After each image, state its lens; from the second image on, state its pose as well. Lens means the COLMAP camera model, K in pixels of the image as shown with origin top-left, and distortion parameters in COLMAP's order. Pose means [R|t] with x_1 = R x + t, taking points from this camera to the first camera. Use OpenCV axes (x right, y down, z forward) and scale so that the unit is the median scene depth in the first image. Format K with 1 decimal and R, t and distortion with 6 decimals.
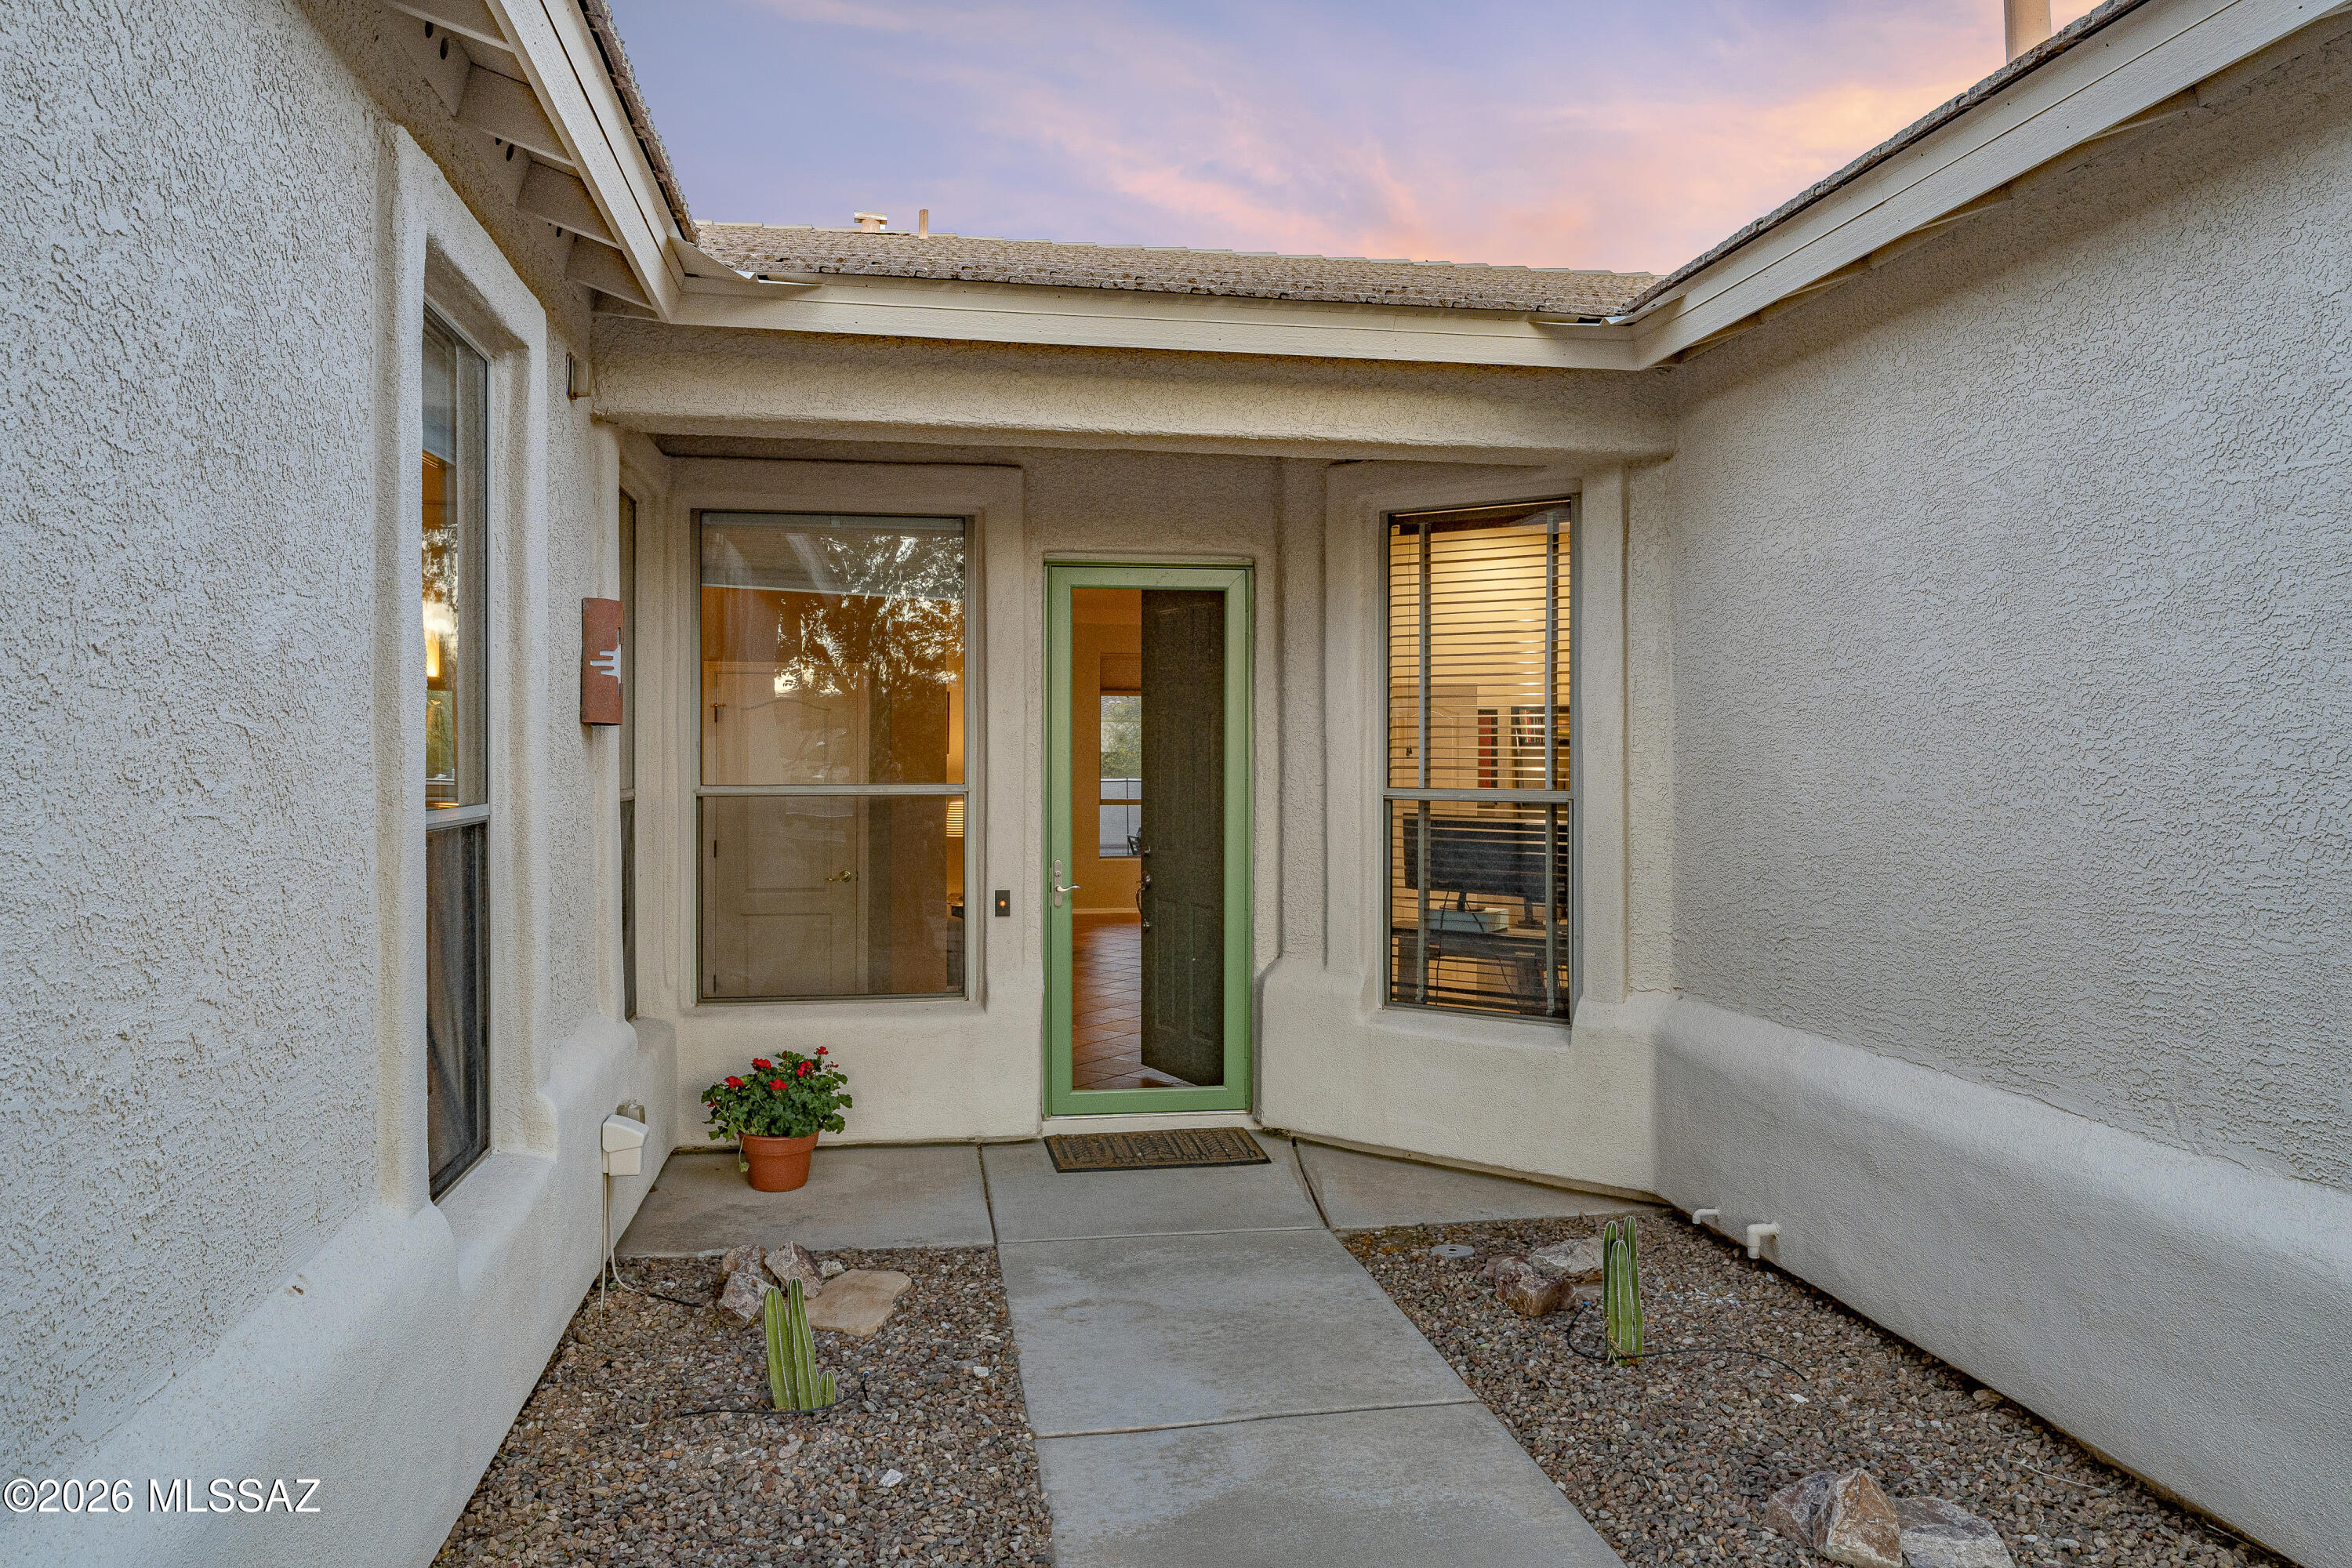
lens RADIAL K [[1582.6, 0, 1176.0], [0, 1582.6, 784.0], [0, 0, 1]] dist [0.005015, -0.004247]
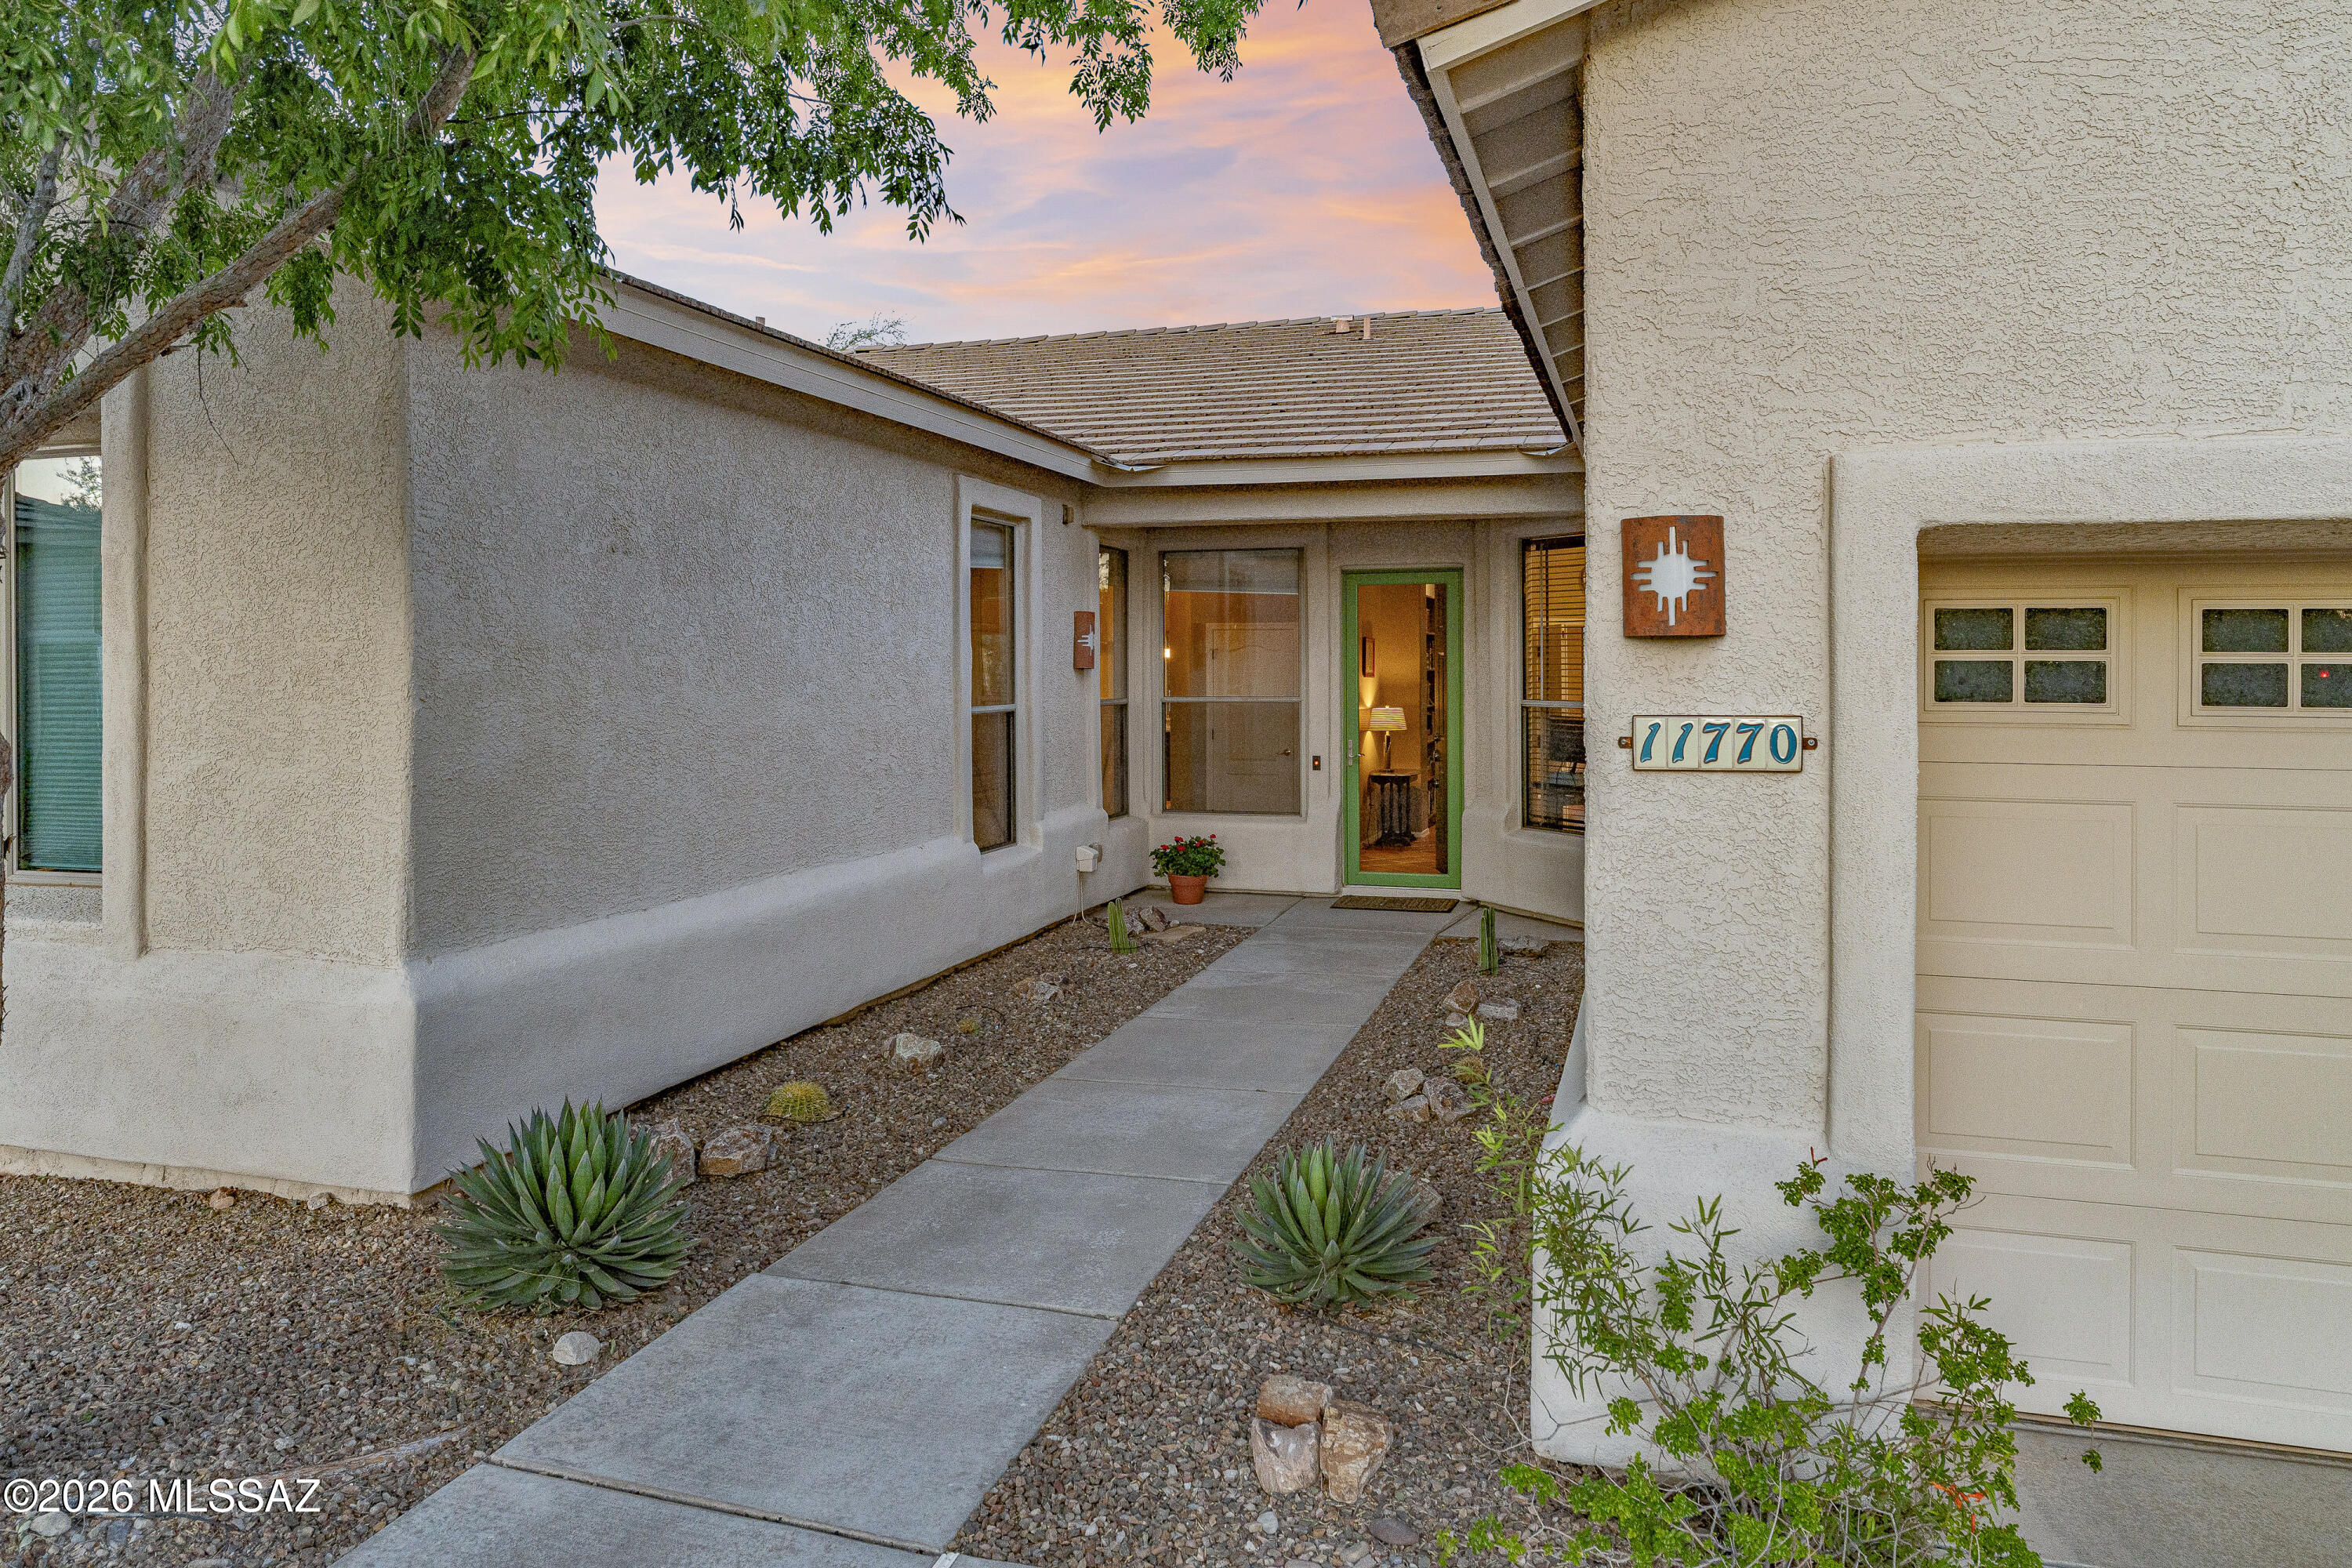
lens RADIAL K [[1653.5, 0, 1229.8], [0, 1653.5, 704.8], [0, 0, 1]] dist [-0.002361, 0.000109]
pose [[0.905449, 0.006747, -0.424402, 0.642236], [-0.003921, 0.999964, 0.007531, -0.004572], [0.424438, -0.005154, 0.905442, -0.797283]]
